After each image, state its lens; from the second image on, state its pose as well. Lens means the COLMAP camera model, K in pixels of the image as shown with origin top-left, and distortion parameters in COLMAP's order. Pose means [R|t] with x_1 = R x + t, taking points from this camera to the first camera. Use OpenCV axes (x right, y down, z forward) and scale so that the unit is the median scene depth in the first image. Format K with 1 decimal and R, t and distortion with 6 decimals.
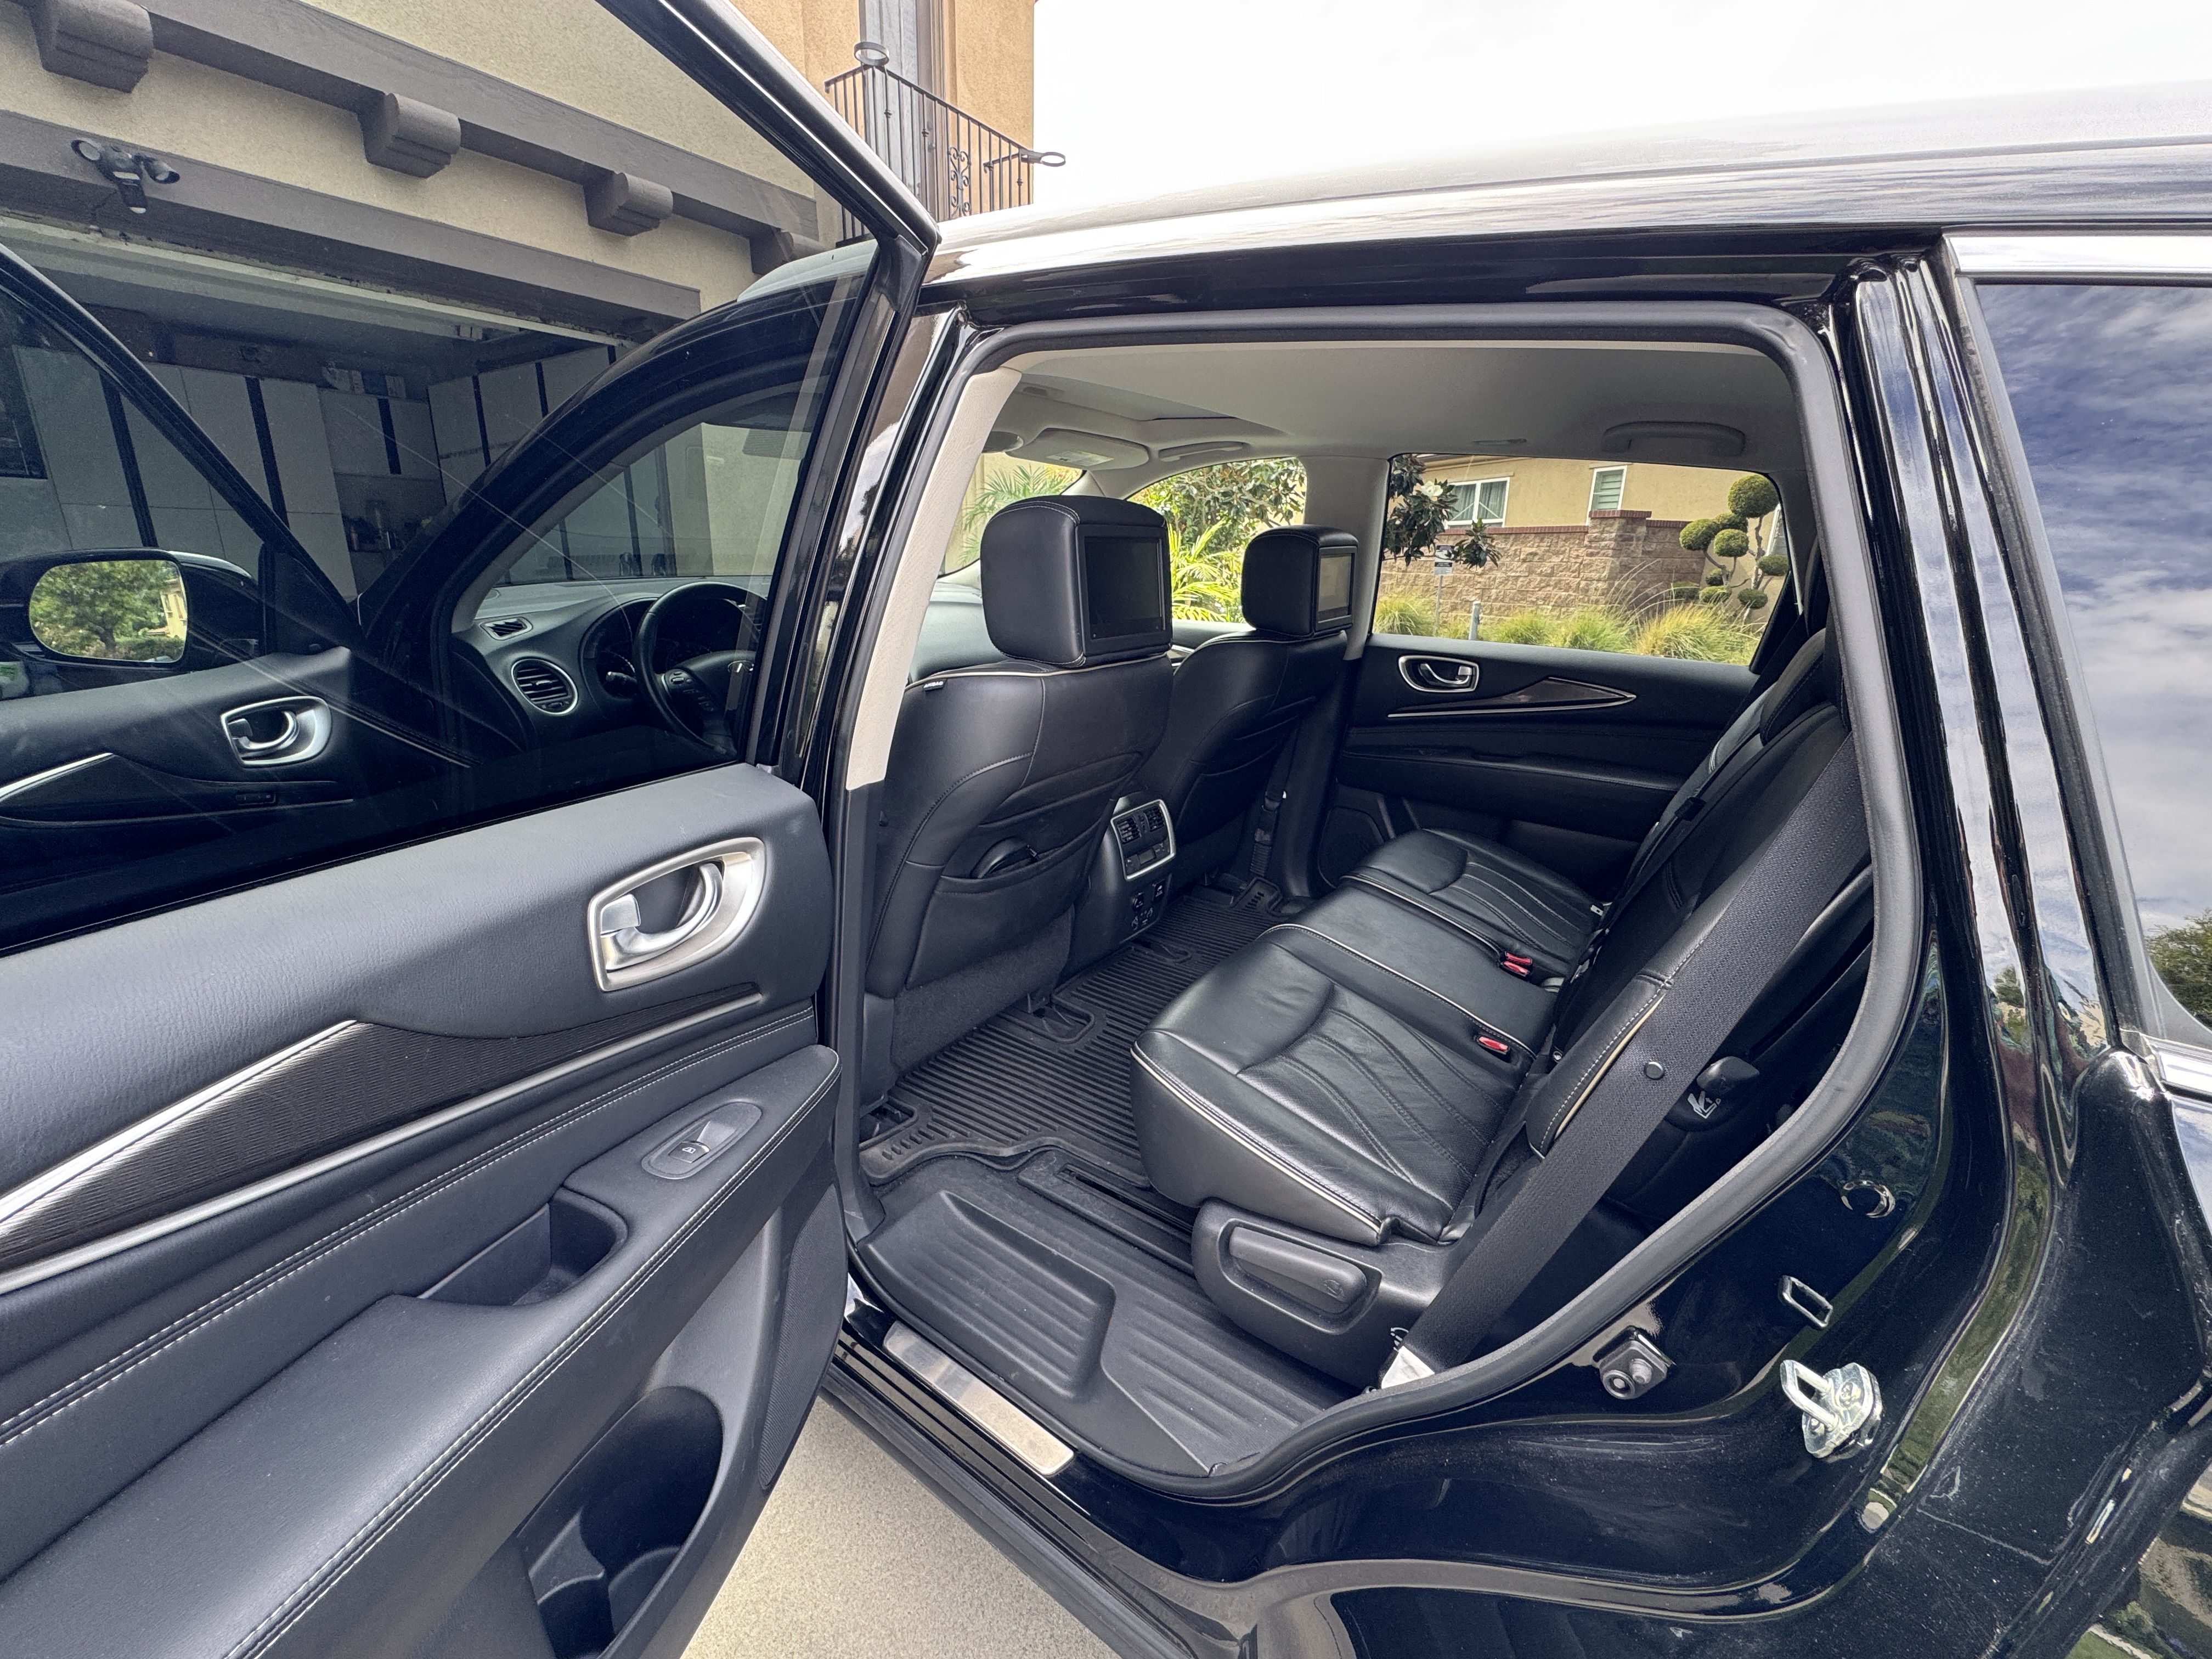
lens RADIAL K [[908.8, 0, 1109.1], [0, 908.8, 818.6], [0, 0, 1]] dist [-0.000999, 0.000158]
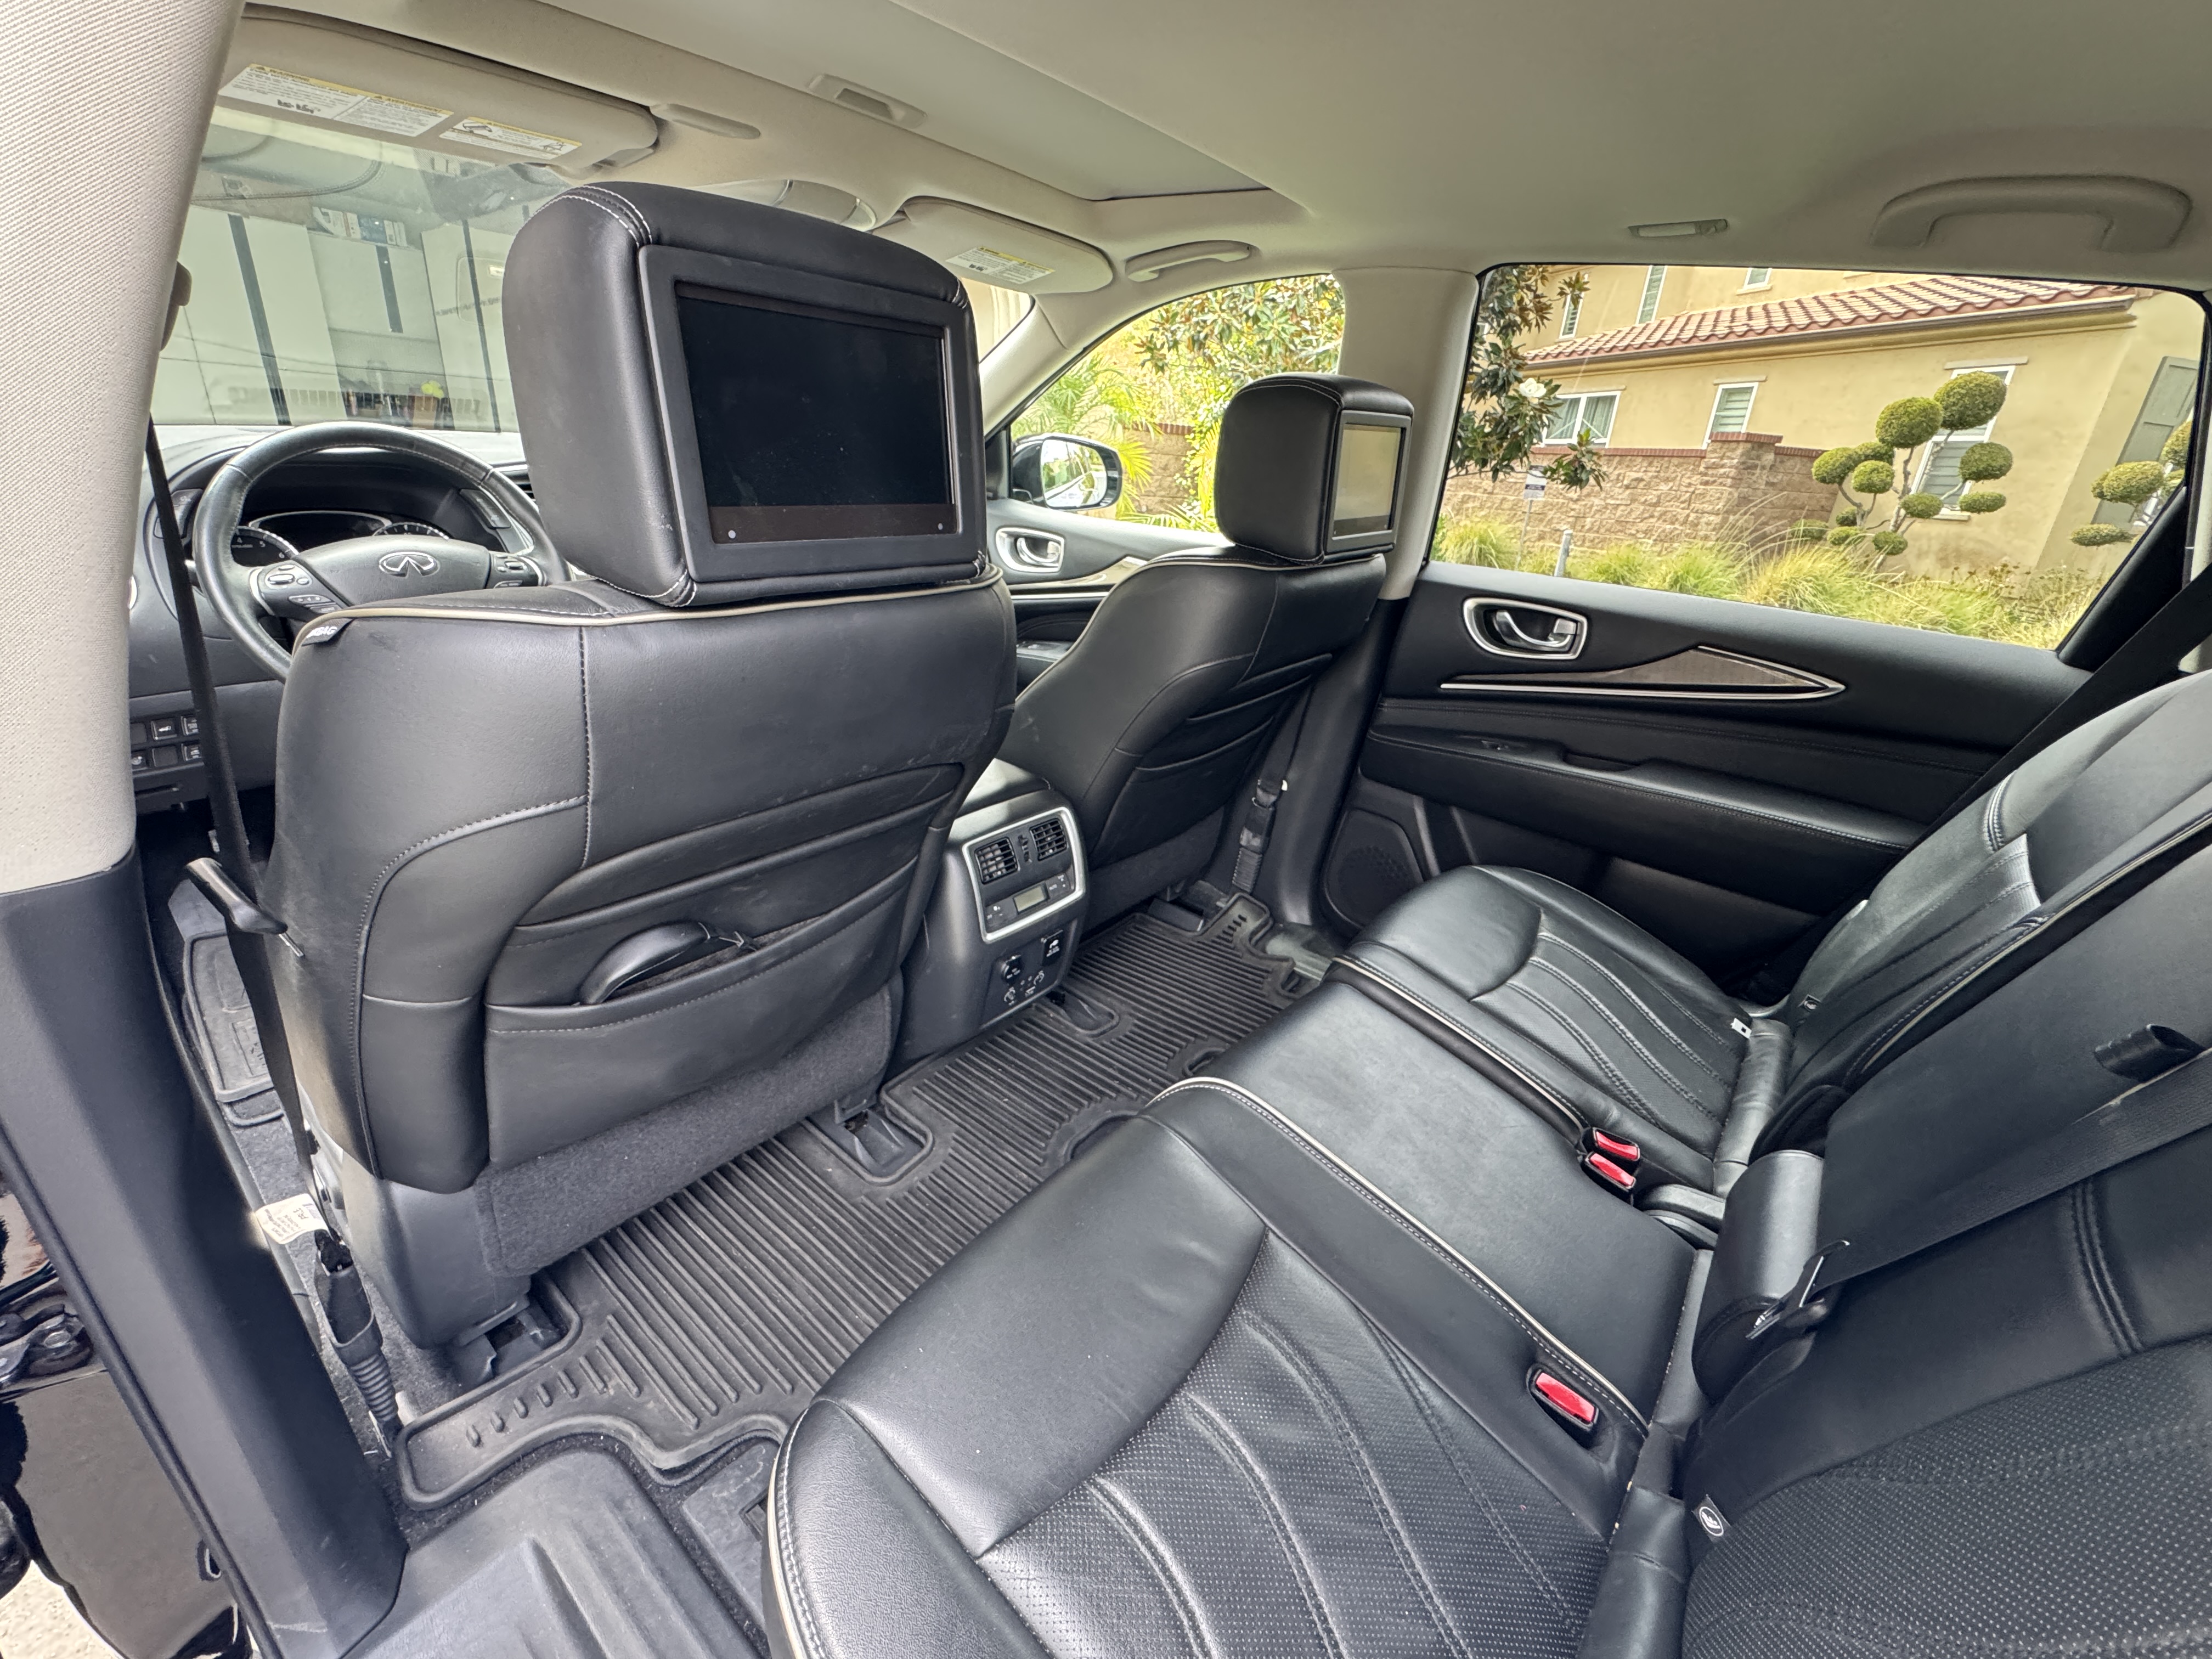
lens RADIAL K [[923.6, 0, 1103.9], [0, 923.6, 826.0], [0, 0, 1]] dist [-0.002692, 0.000134]
pose [[0.996440, 0.066585, -0.051700, 0.098526], [-0.061415, 0.993498, 0.095862, -0.059798], [0.057747, -0.092345, 0.994051, 0.288610]]
